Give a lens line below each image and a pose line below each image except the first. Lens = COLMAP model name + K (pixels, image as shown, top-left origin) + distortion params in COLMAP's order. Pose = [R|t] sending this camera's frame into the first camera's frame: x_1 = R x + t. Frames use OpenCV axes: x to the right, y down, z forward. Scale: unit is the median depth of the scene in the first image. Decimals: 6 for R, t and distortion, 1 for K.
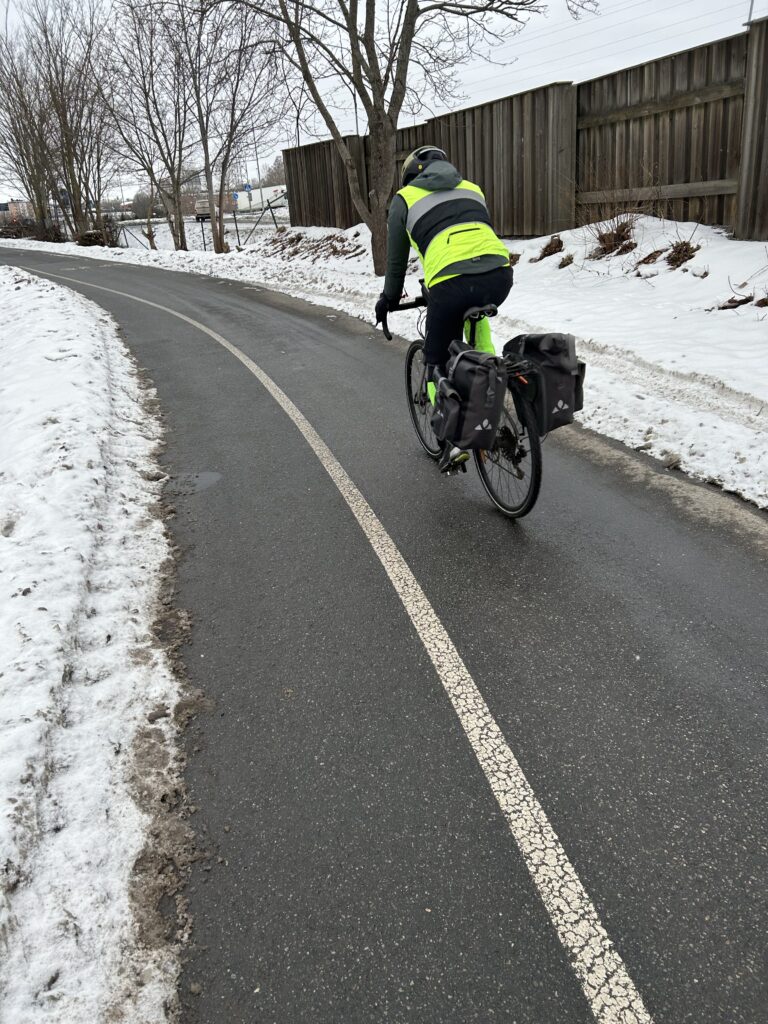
lens RADIAL K [[775.1, 0, 380.4], [0, 775.1, 510.5], [0, 0, 1]] dist [0.023745, -0.018158]
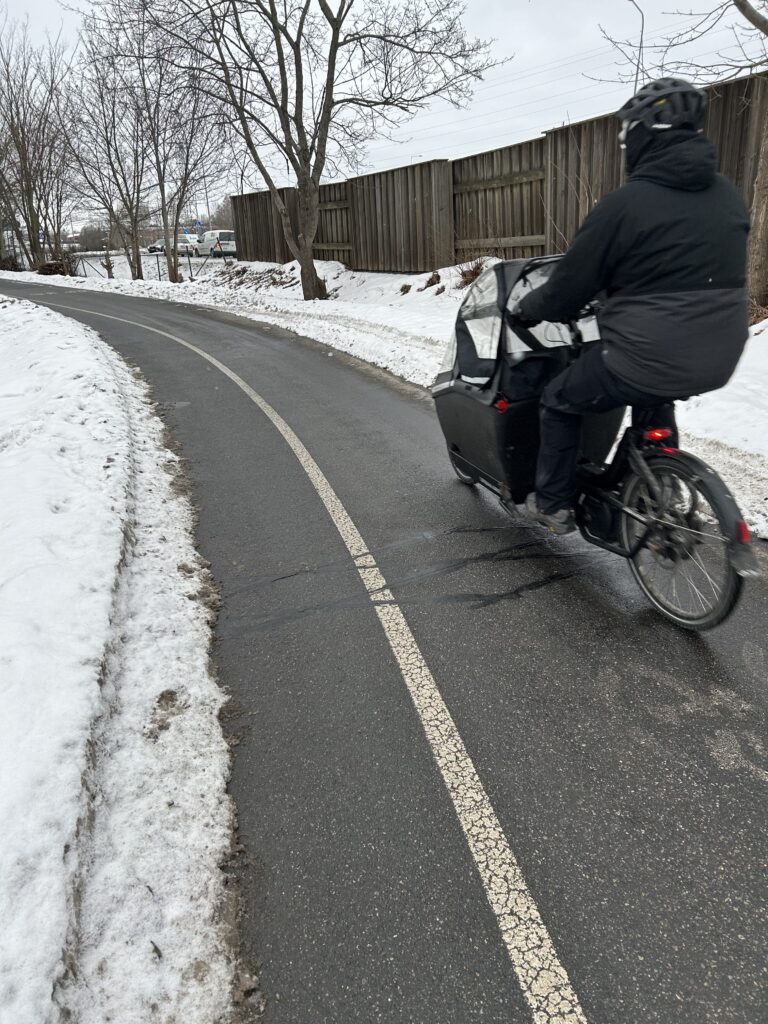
lens RADIAL K [[775.1, 0, 387.8], [0, 775.1, 512.9], [0, 0, 1]] dist [0.023745, -0.018158]
pose [[0.997273, -0.001511, 0.073780, 0.037464], [0.004542, 0.999151, -0.040936, 0.099005], [-0.073656, 0.041160, 0.996434, -0.264539]]
